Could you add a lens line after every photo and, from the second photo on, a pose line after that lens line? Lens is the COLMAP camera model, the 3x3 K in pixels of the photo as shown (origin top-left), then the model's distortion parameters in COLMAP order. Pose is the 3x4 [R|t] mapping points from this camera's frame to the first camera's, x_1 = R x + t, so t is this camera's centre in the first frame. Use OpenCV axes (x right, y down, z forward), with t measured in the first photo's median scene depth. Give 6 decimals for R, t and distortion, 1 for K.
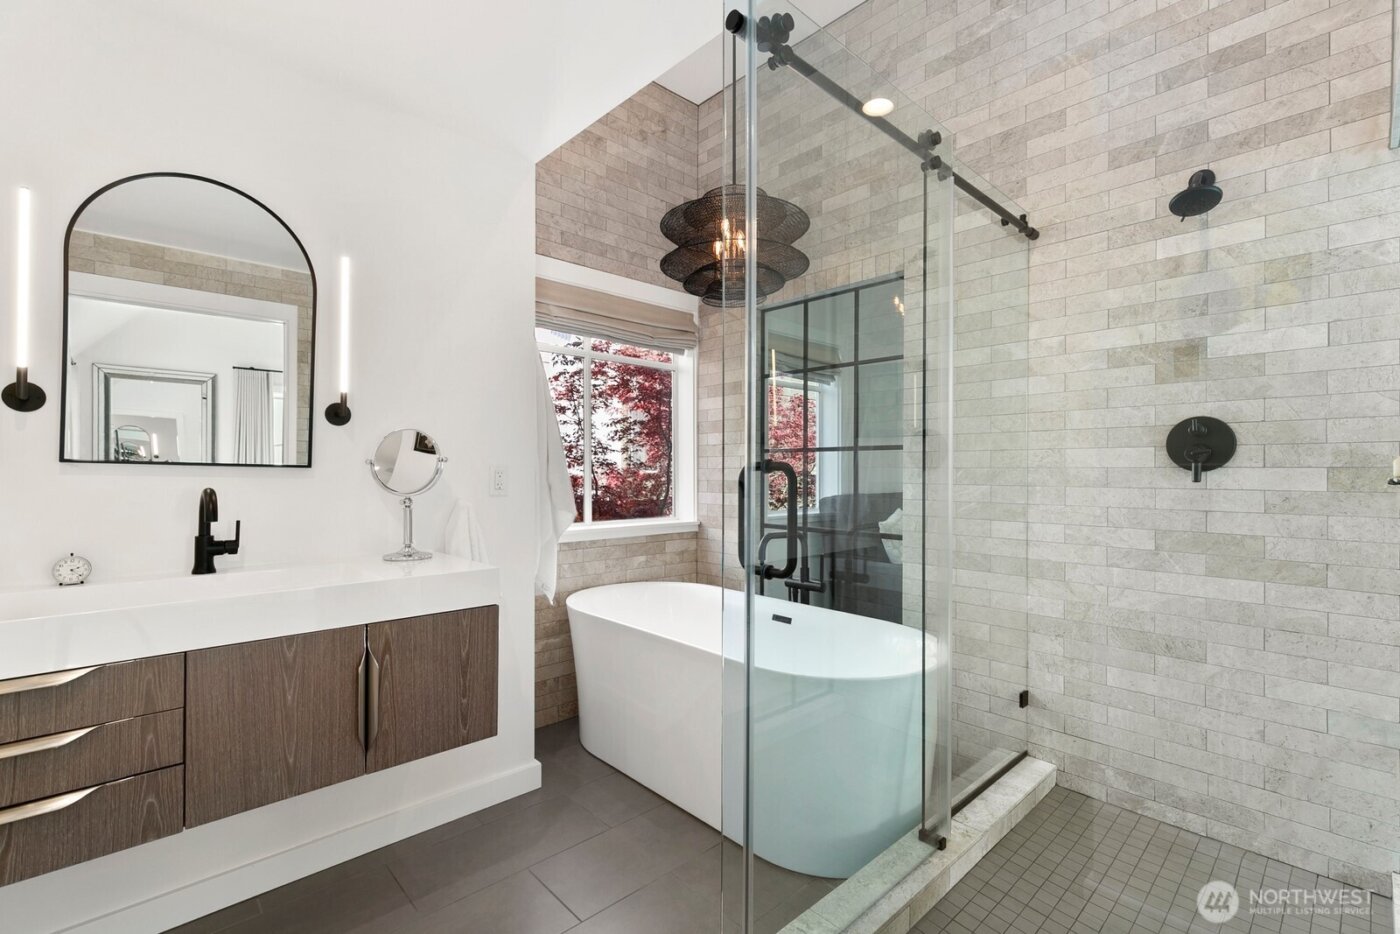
lens RADIAL K [[629.1, 0, 704.0], [0, 629.1, 468.4], [0, 0, 1]] dist [0.005915, -0.000916]
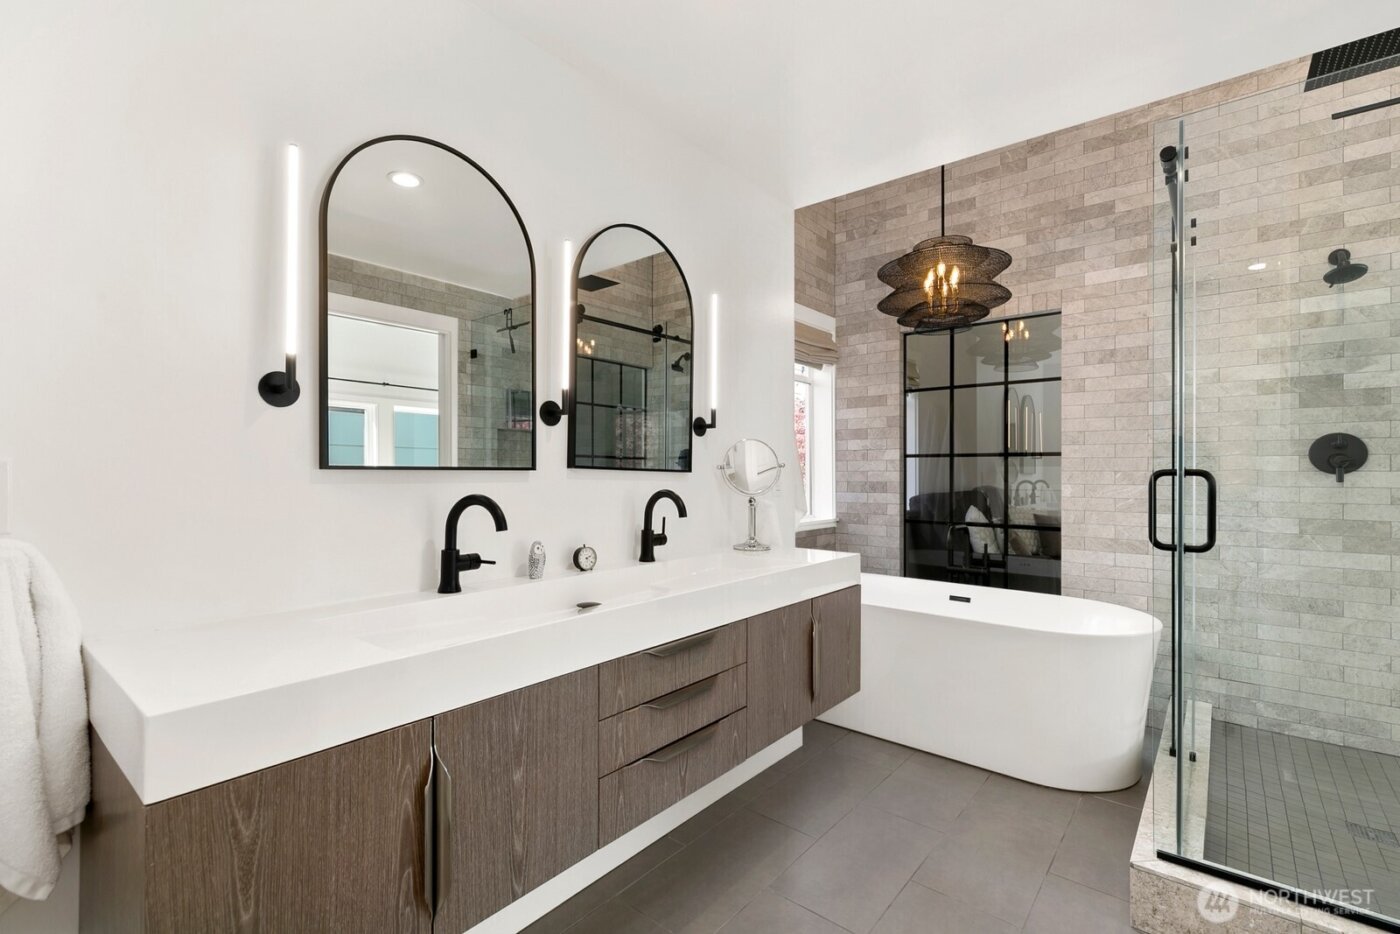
lens RADIAL K [[629.1, 0, 692.1], [0, 629.1, 467.5], [0, 0, 1]] dist [0.005915, -0.000916]
pose [[0.992350, -0.005123, 0.123347, -0.604374], [0.004717, 0.999982, 0.003581, -0.017217], [-0.123364, -0.002972, 0.992357, -0.132084]]
